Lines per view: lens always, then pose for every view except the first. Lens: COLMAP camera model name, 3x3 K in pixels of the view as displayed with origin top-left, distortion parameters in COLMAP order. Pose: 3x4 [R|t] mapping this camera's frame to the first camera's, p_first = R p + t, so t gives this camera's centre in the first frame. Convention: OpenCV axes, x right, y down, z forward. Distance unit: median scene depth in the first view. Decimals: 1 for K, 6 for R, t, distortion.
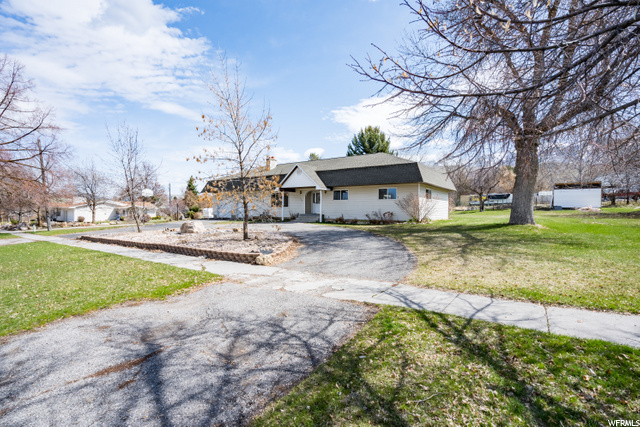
lens RADIAL K [[300.3, 0, 320.0], [0, 300.3, 213.5], [0, 0, 1]] dist [-0.001059, -0.000059]
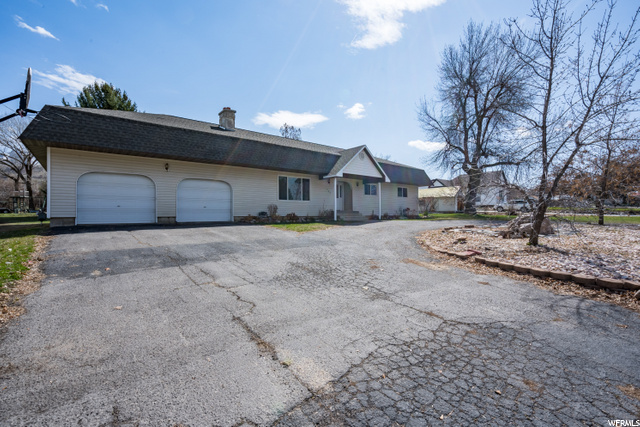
lens RADIAL K [[293.4, 0, 320.0], [0, 293.4, 213.5], [0, 0, 1]] dist [0.002268, 0.000364]
pose [[0.239839, -0.004658, 0.970801, -0.801950], [0.020836, 0.999783, -0.000351, 0.007793], [-0.970589, 0.020312, 0.239884, 0.895298]]
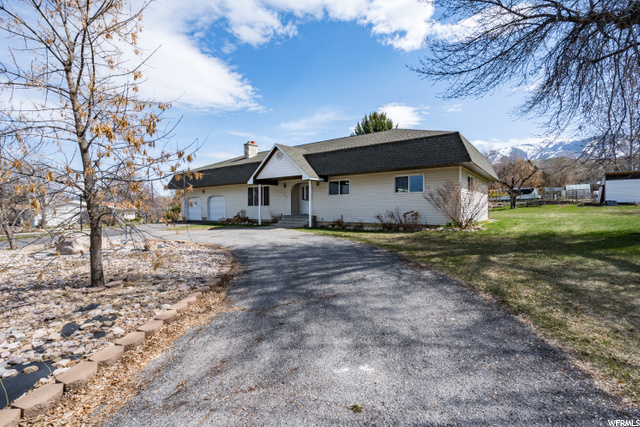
lens RADIAL K [[293.4, 0, 320.0], [0, 293.4, 213.5], [0, 0, 1]] dist [0.002268, 0.000364]
pose [[0.999805, -0.011936, -0.015744, 0.033206], [0.012010, 0.999917, 0.004647, -0.004985], [0.015687, -0.004835, 0.999865, 0.303145]]
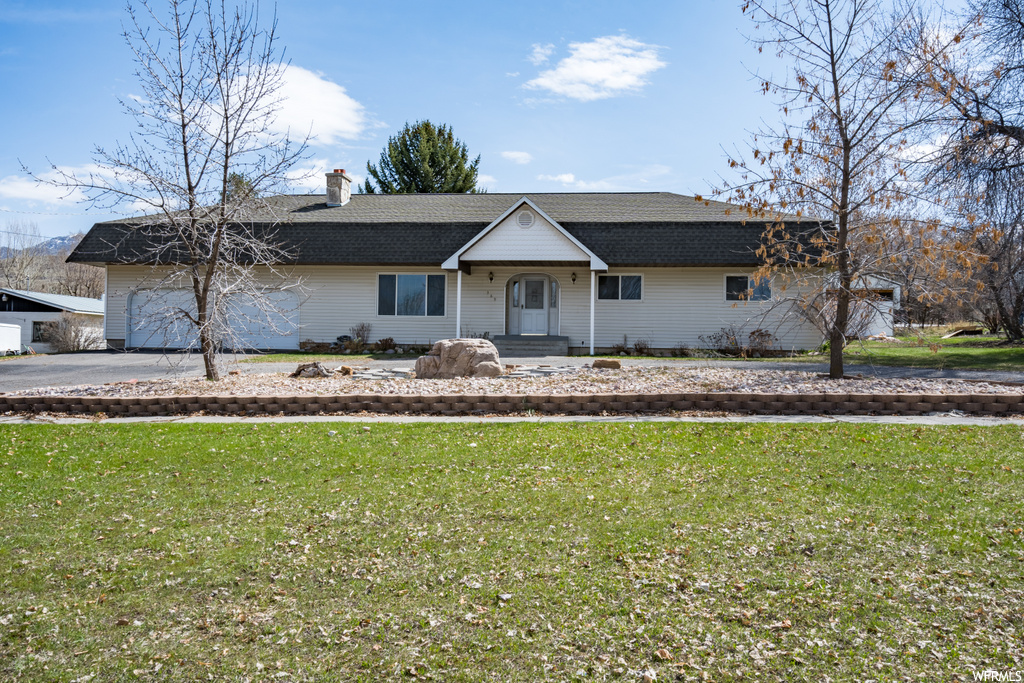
lens RADIAL K [[759.1, 0, 512.0], [0, 759.1, 341.5], [0, 0, 1]] dist [0.026226, -0.002670]
pose [[0.862055, 0.009051, 0.506733, -0.537233], [-0.000532, 0.999856, -0.016953, 0.025862], [-0.506814, 0.014344, 0.861936, 0.198553]]
